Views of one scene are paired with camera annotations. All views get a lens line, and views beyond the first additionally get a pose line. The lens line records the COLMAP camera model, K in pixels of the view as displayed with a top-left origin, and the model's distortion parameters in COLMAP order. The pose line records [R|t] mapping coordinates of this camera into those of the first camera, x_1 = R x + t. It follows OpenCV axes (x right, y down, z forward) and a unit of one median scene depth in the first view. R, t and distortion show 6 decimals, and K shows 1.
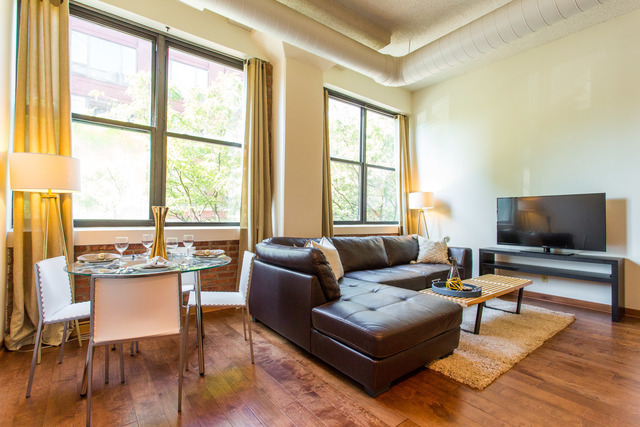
lens RADIAL K [[301.8, 0, 318.0], [0, 301.8, 215.6], [0, 0, 1]] dist [0.001415, 0.000508]
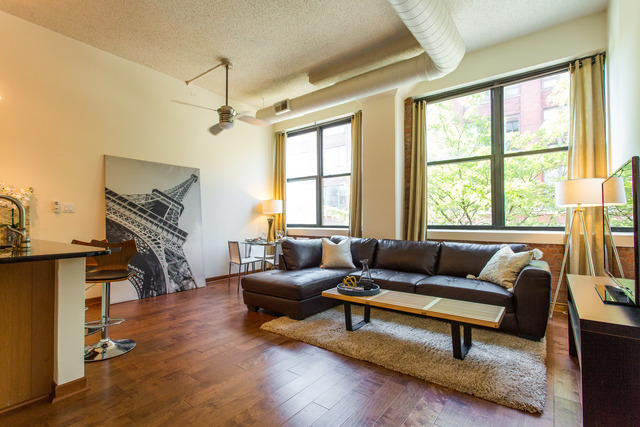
lens RADIAL K [[301.8, 0, 318.0], [0, 301.8, 215.6], [0, 0, 1]] dist [0.001415, 0.000508]
pose [[0.257907, -0.023511, -0.965884, 1.037353], [0.014997, 0.999681, -0.020330, 0.000234], [0.966053, -0.009242, 0.258177, 0.411662]]
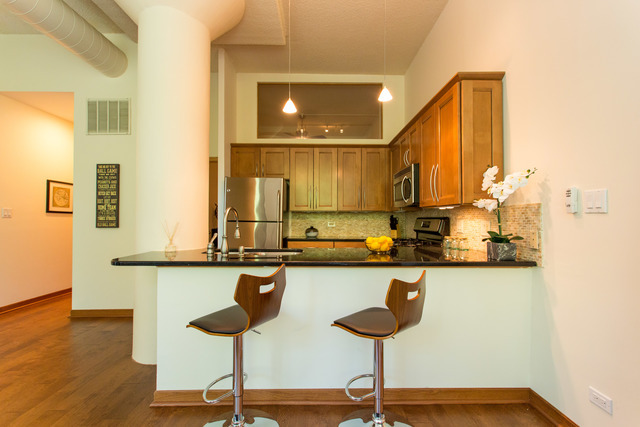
lens RADIAL K [[304.3, 0, 319.1], [0, 304.3, 212.2], [0, 0, 1]] dist [0.000056, 0.000389]
pose [[-0.790845, 0.001942, 0.612014, 0.012252], [-0.011271, 0.999779, -0.017736, -0.029394], [-0.611913, -0.020925, -0.790648, 0.405827]]
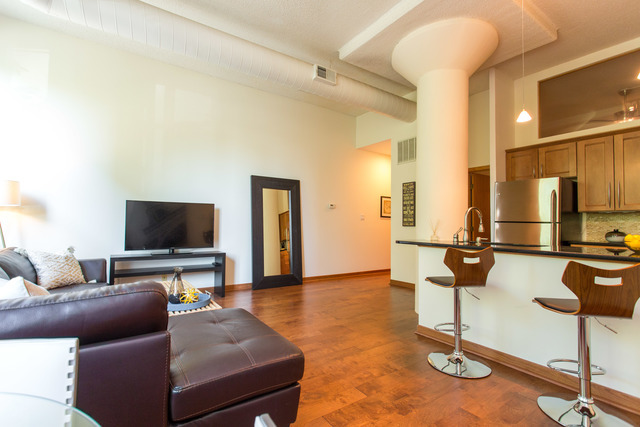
lens RADIAL K [[301.8, 0, 318.0], [0, 301.8, 215.6], [0, 0, 1]] dist [0.001415, 0.000508]
pose [[0.066778, 0.021151, 0.997544, -0.305212], [-0.015935, 0.999670, -0.020129, -0.002115], [-0.997641, -0.014551, 0.067093, 0.376258]]
